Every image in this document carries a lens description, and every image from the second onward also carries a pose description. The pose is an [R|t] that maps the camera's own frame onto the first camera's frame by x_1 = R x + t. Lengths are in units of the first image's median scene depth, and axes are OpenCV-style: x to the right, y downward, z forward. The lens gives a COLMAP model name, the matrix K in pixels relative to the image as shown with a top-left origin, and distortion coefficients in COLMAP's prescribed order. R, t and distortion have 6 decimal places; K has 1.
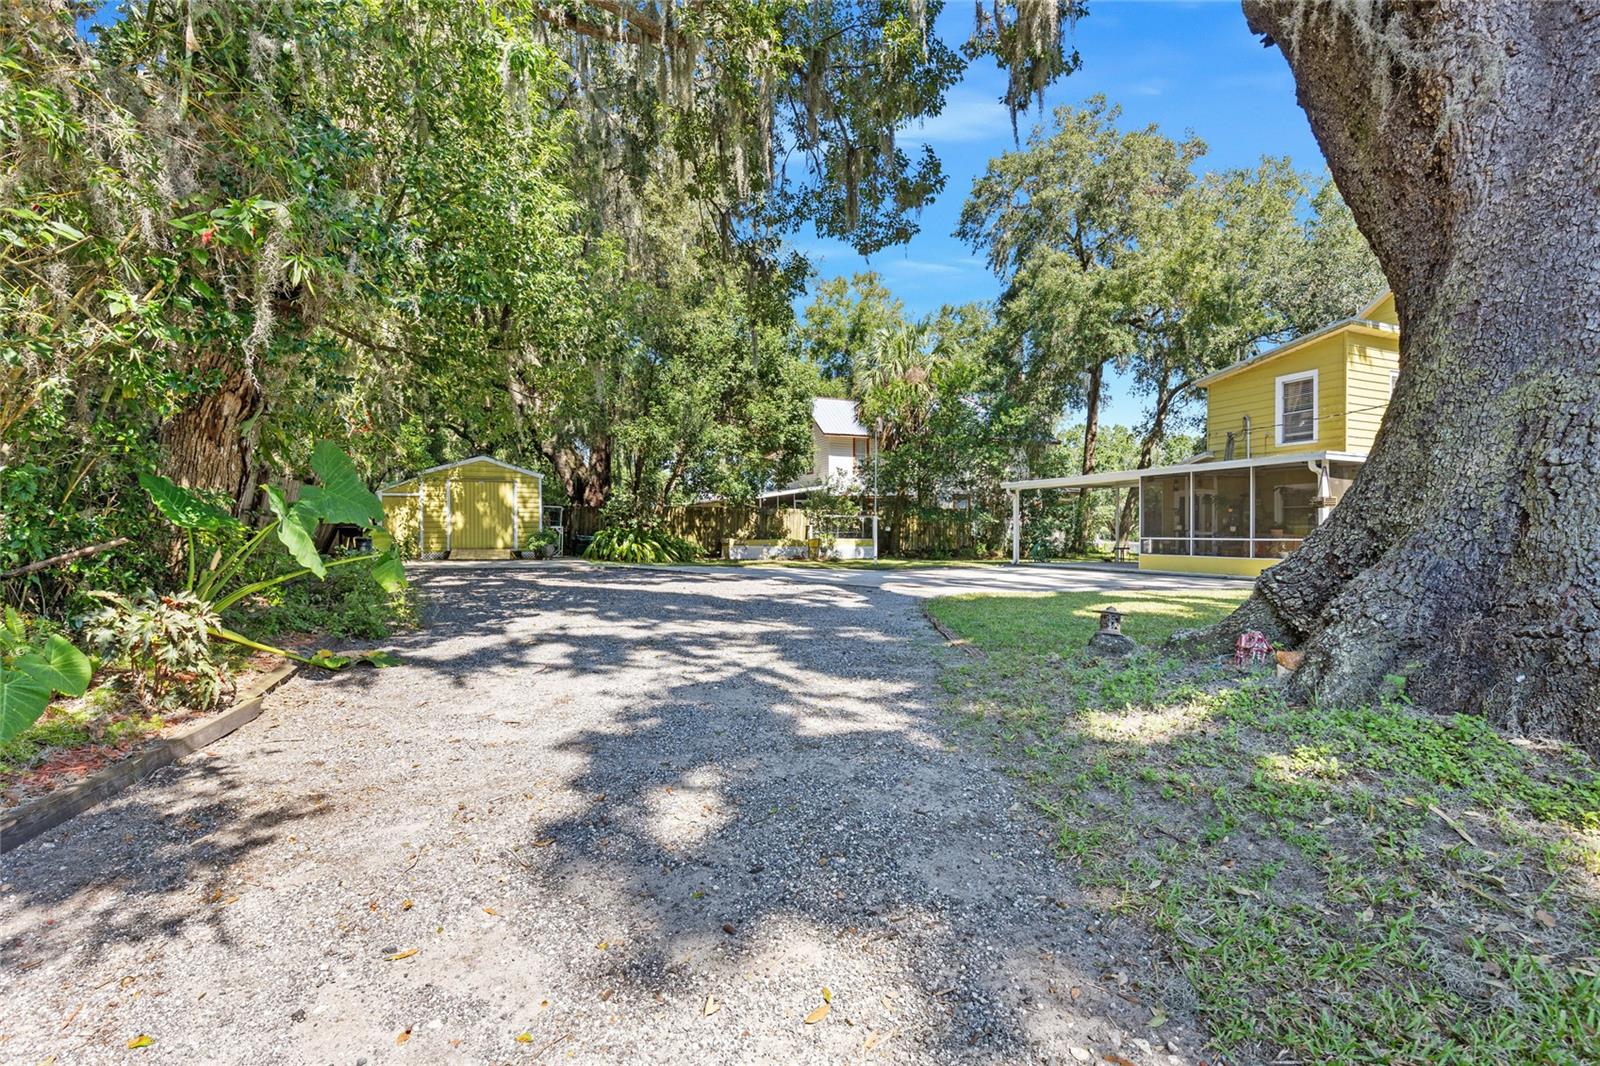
lens RADIAL K [[715.0, 0, 808.2], [0, 715.0, 536.4], [0, 0, 1]] dist [0.006437, -0.001213]
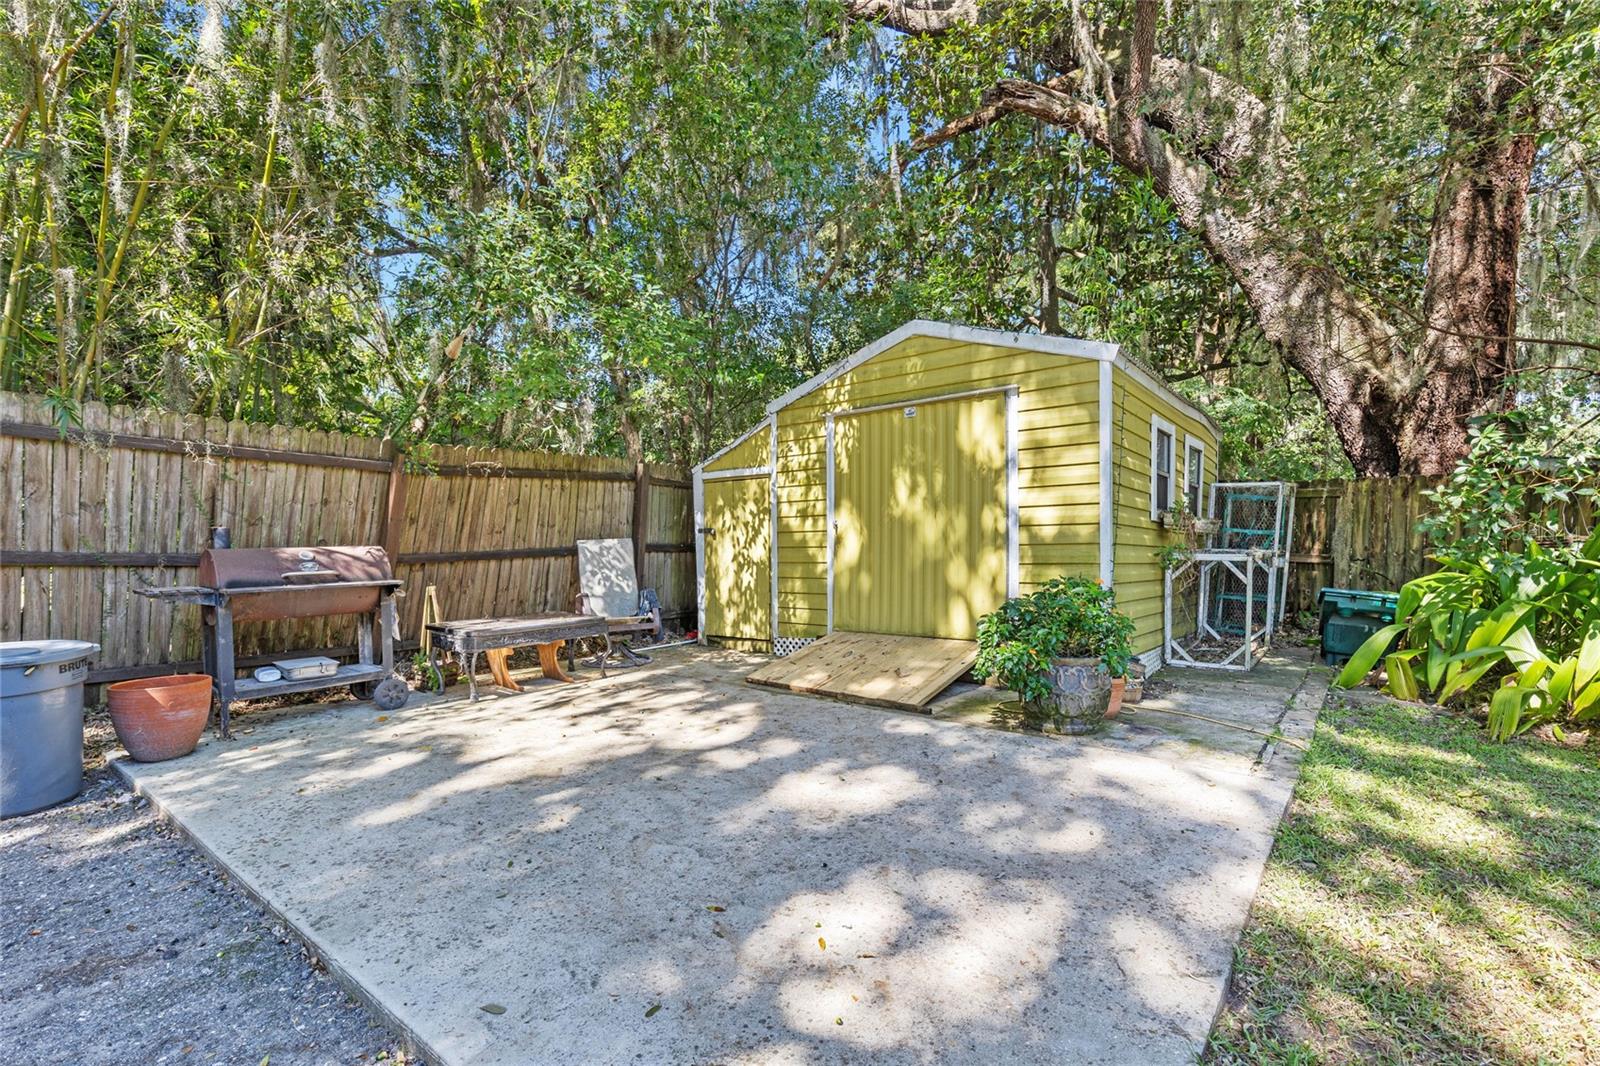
lens RADIAL K [[730.2, 0, 802.4], [0, 730.2, 535.8], [0, 0, 1]] dist [0.002322, 0.000543]
pose [[0.497138, -0.016770, -0.867509, -0.177213], [0.012079, 0.999850, -0.012406, -0.016835], [0.867587, -0.004311, 0.497266, 0.662406]]
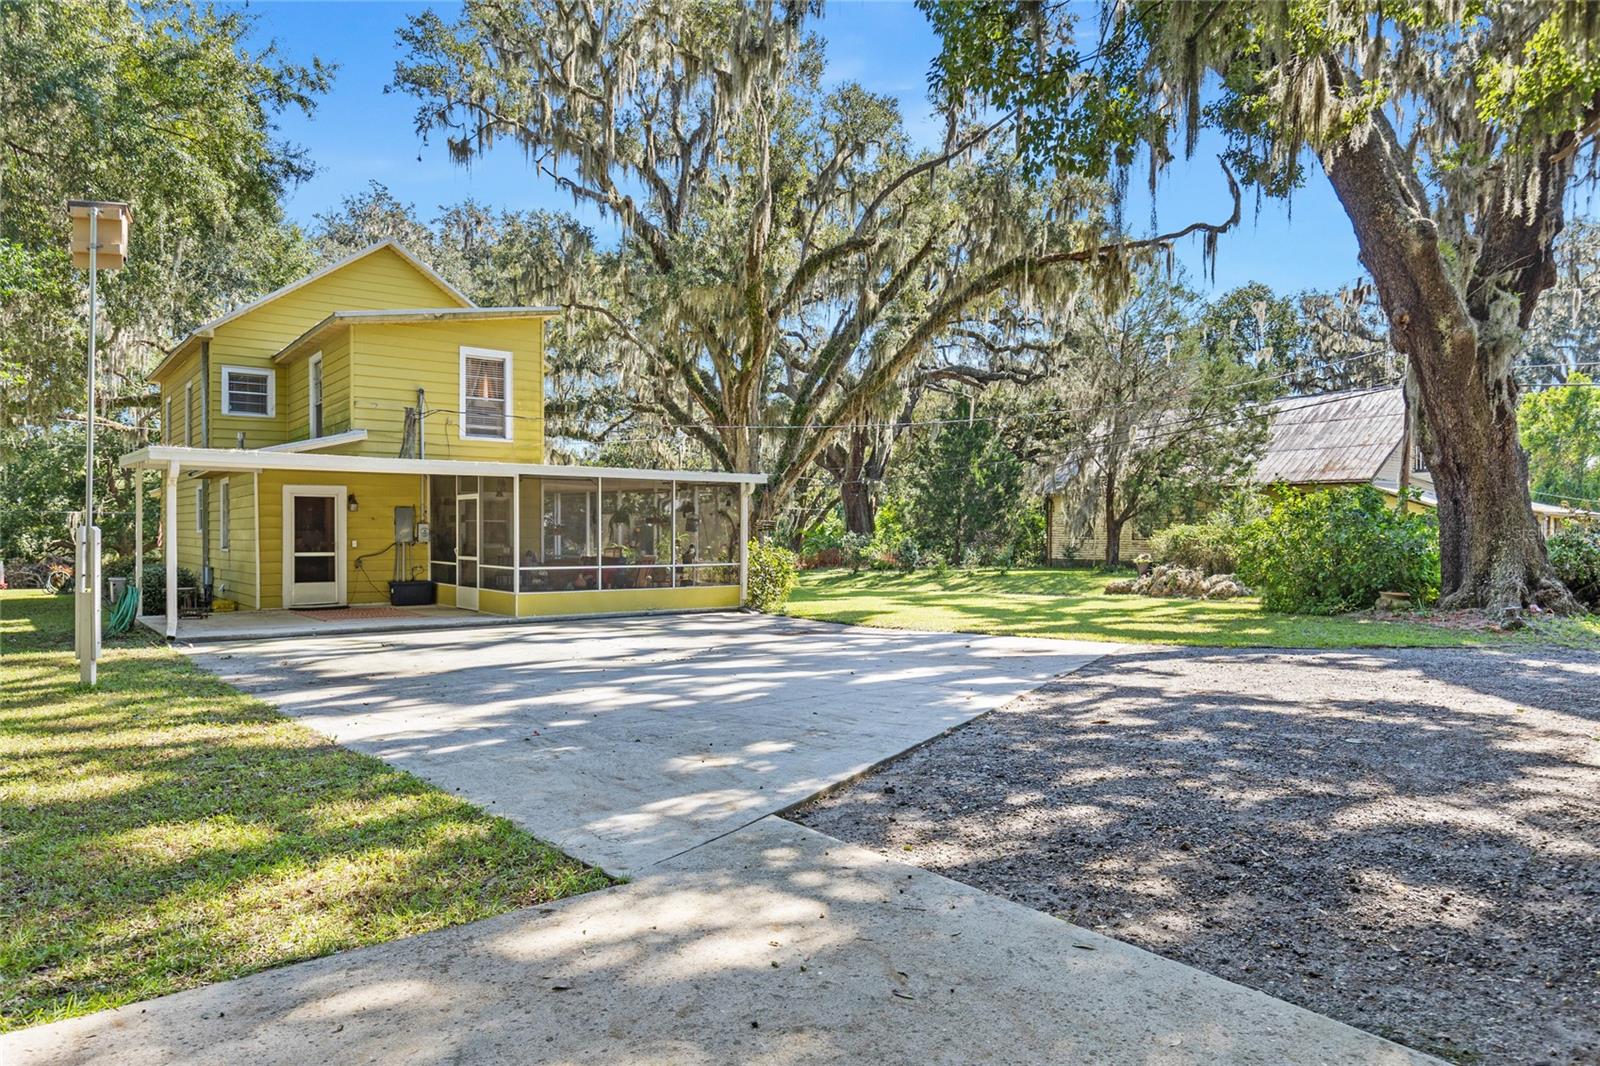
lens RADIAL K [[1034.1, 0, 800.0], [0, 1034.1, 533.0], [0, 0, 1]] dist [0.002002, -0.001265]
pose [[-0.259058, -0.001931, 0.965860, -0.375911], [0.000148, 0.999998, 0.002039, -0.023324], [-0.965862, 0.000671, -0.259057, 0.735721]]
